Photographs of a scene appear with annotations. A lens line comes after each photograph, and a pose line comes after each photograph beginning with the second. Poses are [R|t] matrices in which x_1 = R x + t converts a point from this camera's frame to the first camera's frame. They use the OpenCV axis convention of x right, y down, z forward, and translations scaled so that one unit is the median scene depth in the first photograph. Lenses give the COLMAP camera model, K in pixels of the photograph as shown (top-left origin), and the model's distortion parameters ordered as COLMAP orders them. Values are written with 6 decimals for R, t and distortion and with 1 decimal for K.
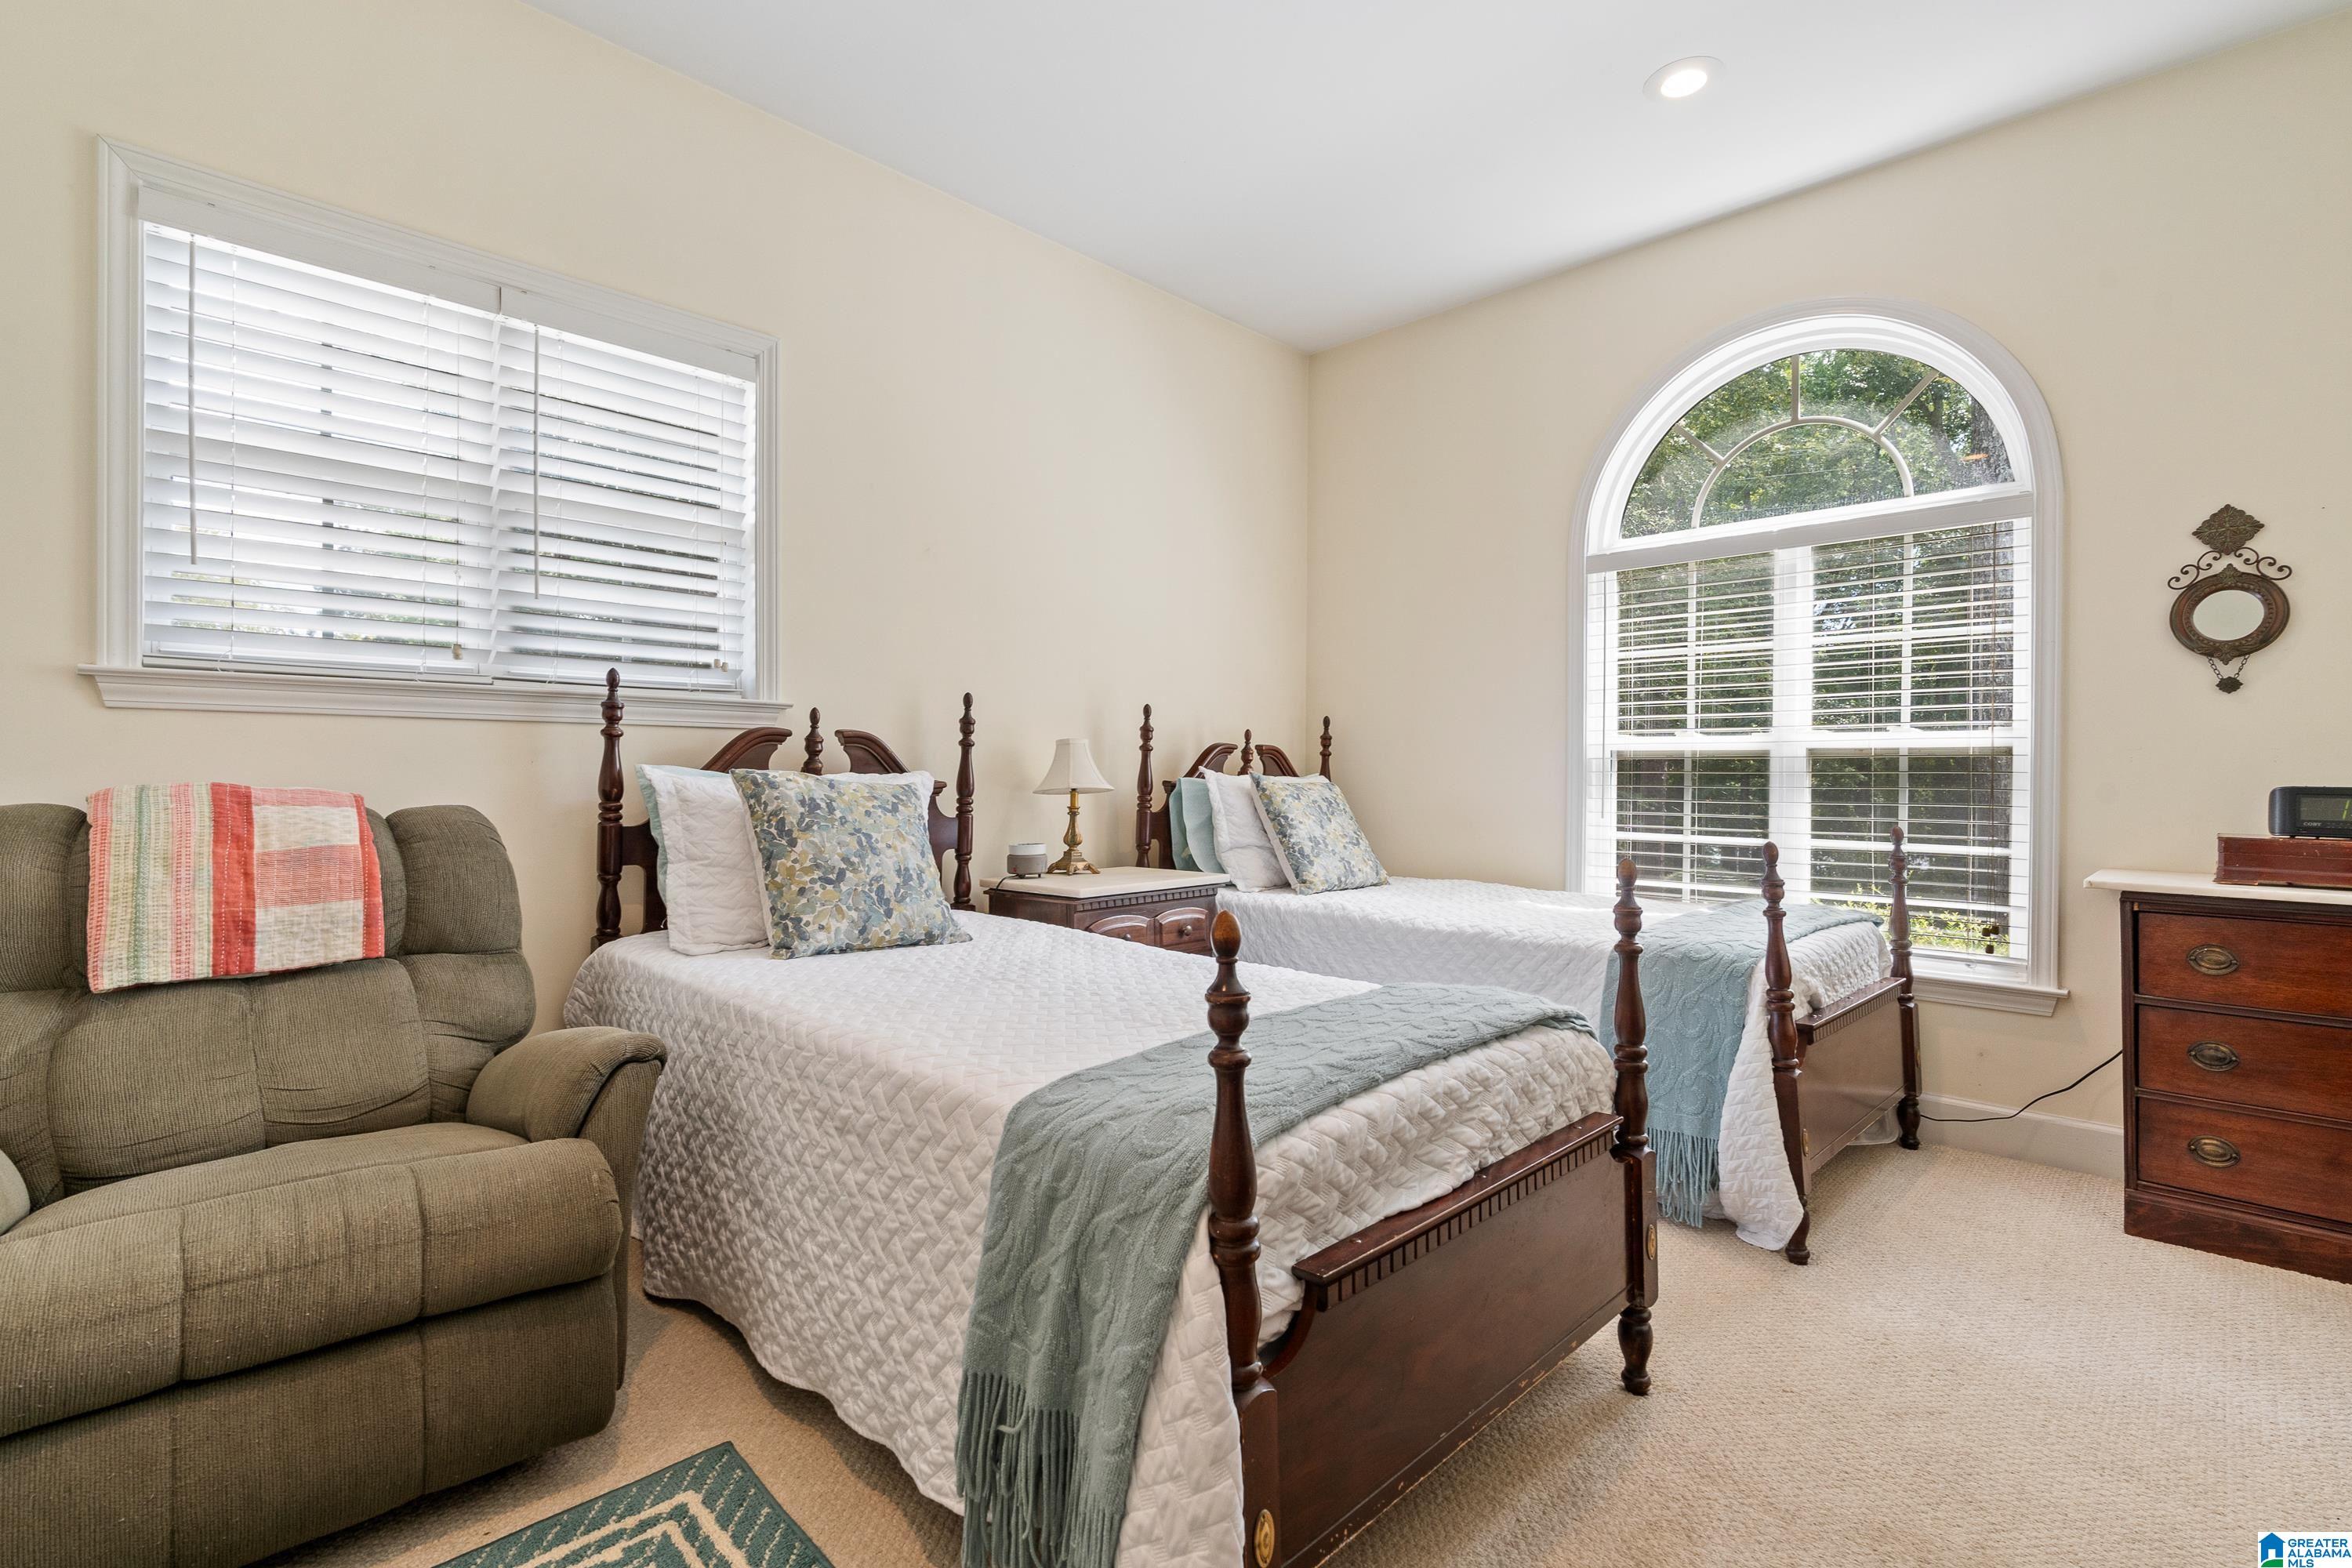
lens RADIAL K [[1072.7, 0, 1176.0], [0, 1072.7, 784.0], [0, 0, 1]] dist [-0.002489, -0.000440]
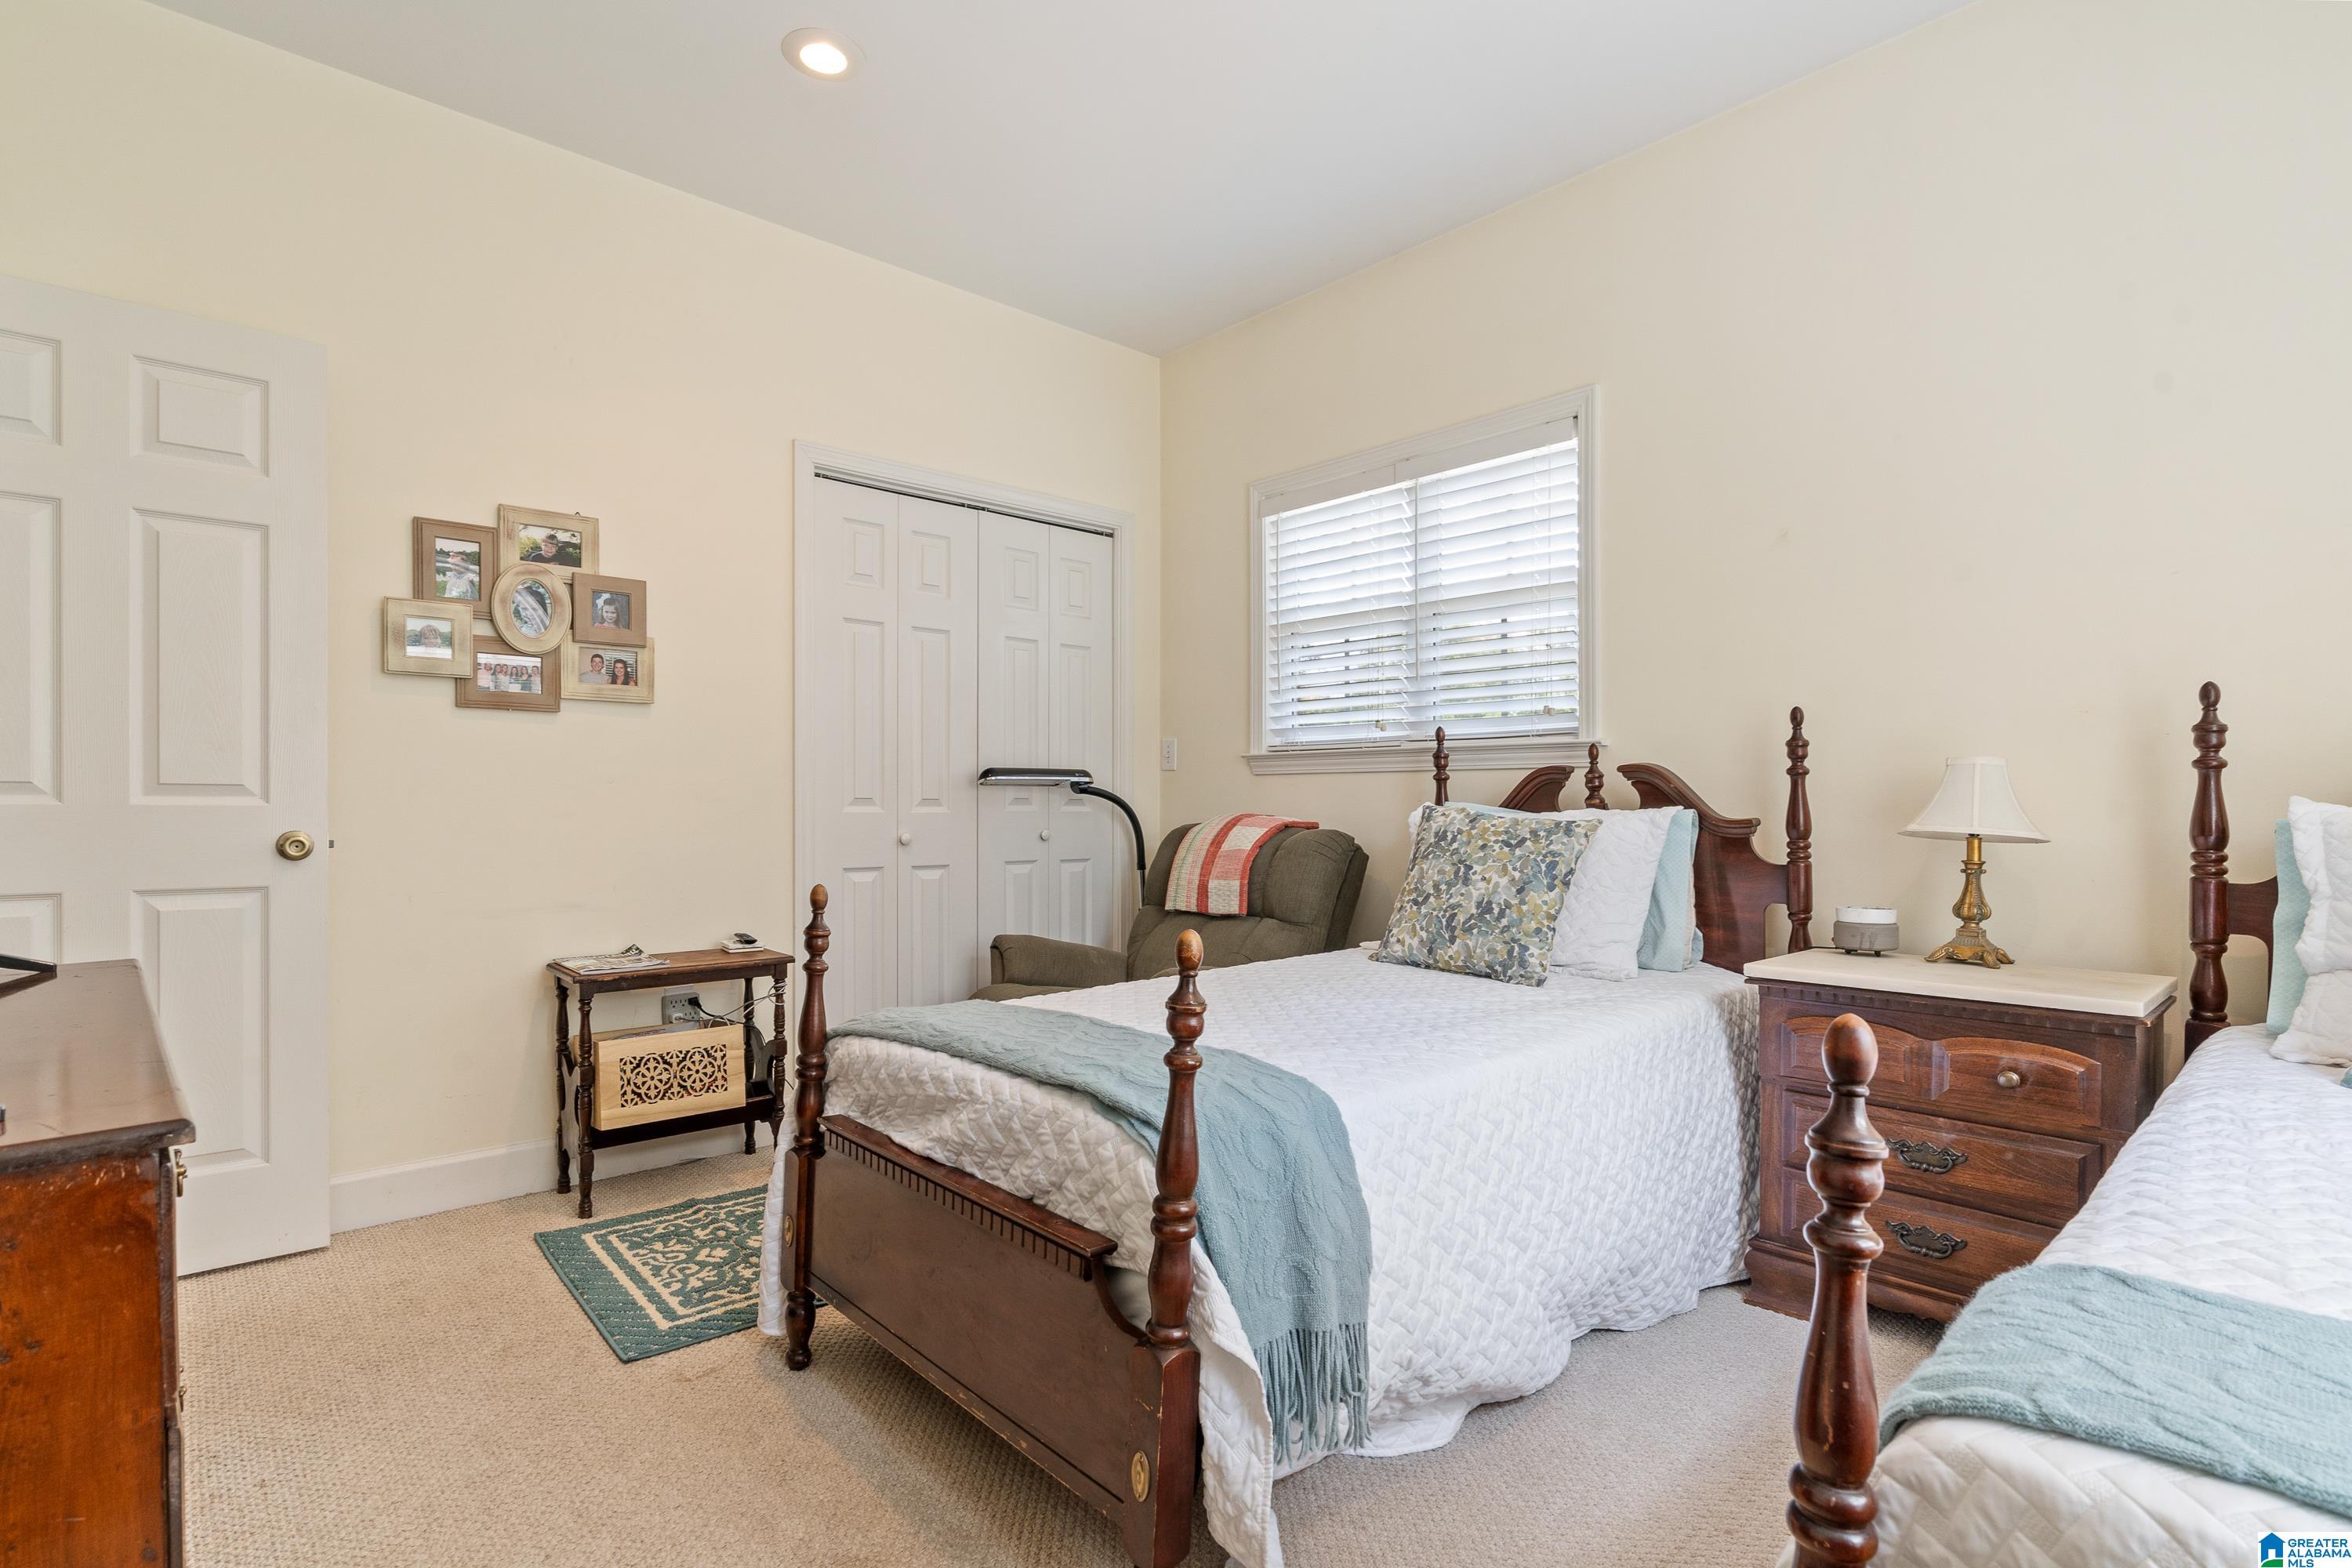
lens RADIAL K [[1162.1, 0, 1176.0], [0, 1162.1, 784.0], [0, 0, 1]] dist [0.000365, -0.000025]
pose [[-0.049327, -0.023512, -0.998506, 0.871235], [-0.014532, 0.999634, -0.022820, -0.003328], [0.998677, 0.013385, -0.049651, 0.757134]]
